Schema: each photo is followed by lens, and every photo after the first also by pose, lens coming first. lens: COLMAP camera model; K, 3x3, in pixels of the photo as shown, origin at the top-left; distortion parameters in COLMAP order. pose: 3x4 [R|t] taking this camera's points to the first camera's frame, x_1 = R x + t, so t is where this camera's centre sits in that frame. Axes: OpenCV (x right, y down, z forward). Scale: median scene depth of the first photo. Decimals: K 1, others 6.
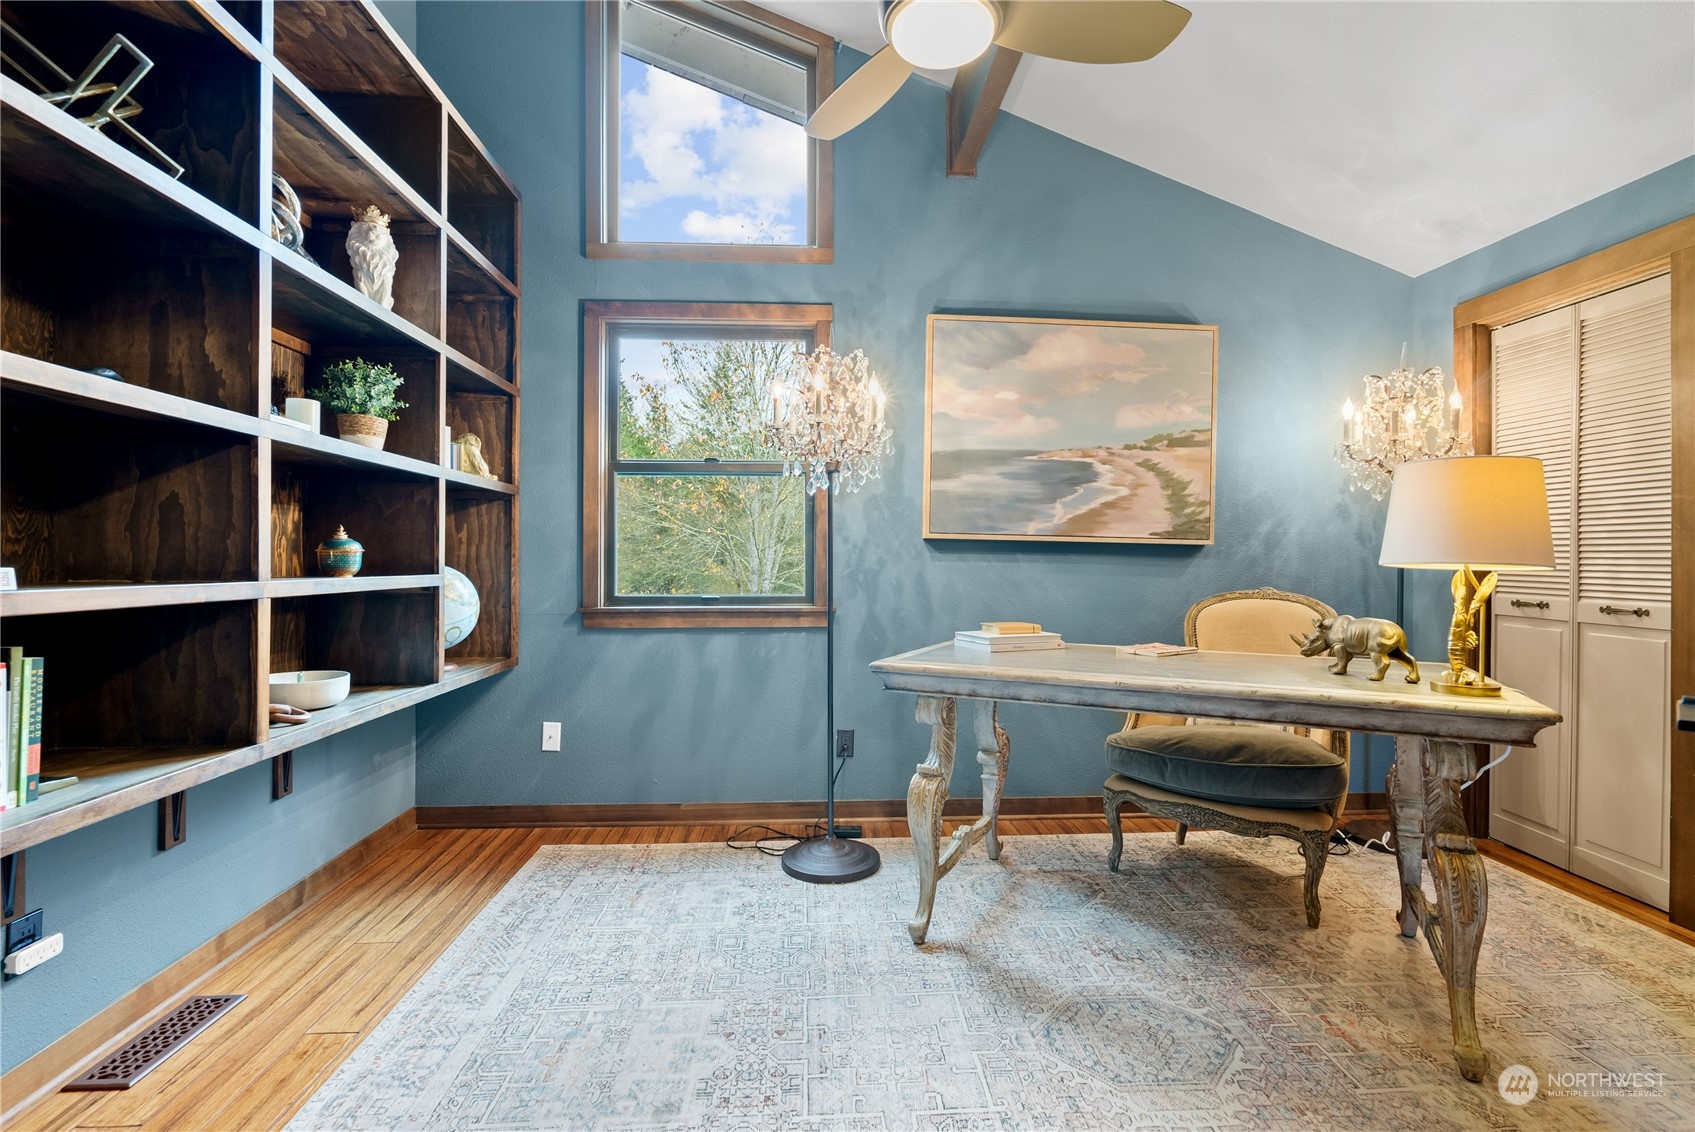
lens RADIAL K [[784.5, 0, 847.4], [0, 784.5, 562.8], [0, 0, 1]] dist [-0.005898, 0.002130]
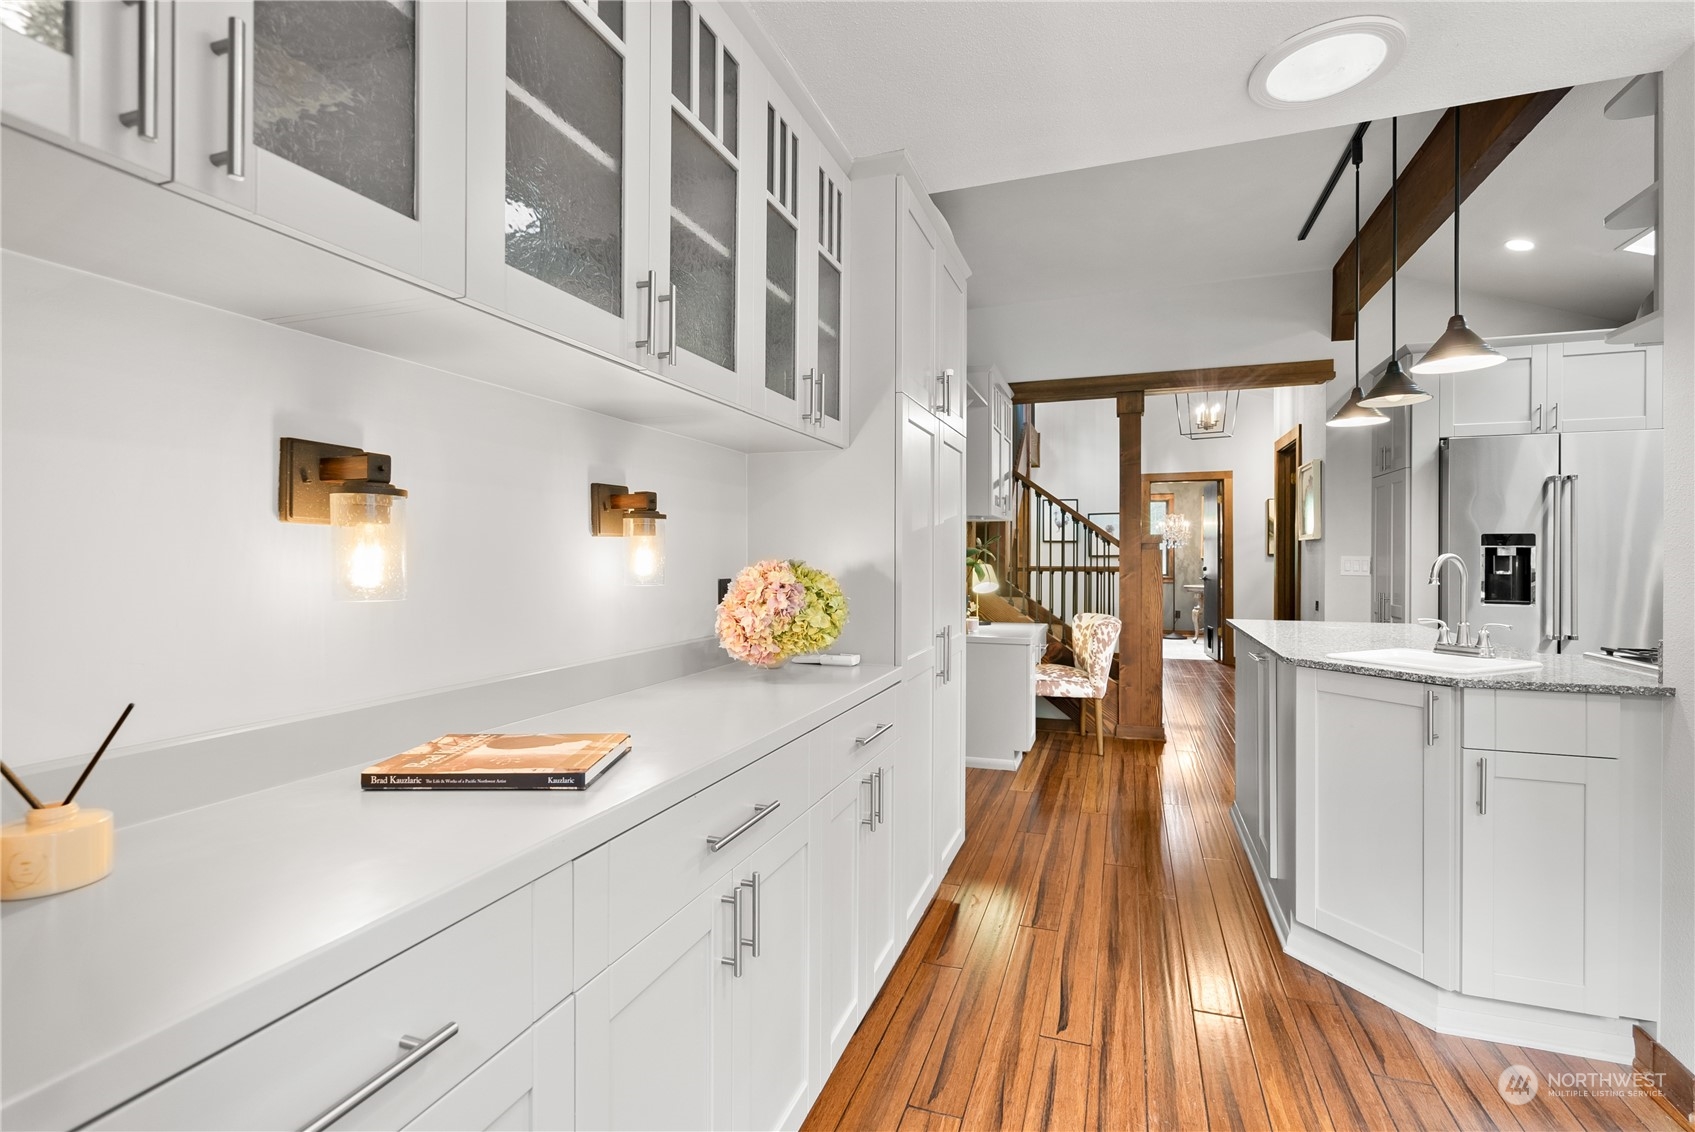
lens RADIAL K [[784.5, 0, 848.2], [0, 784.5, 560.2], [0, 0, 1]] dist [-0.005898, 0.002130]
pose [[0.923292, -0.000846, -0.384098, -0.018811], [0.000670, 1.000000, -0.000592, -0.022084], [0.384099, 0.000290, 0.923292, -3.060830]]
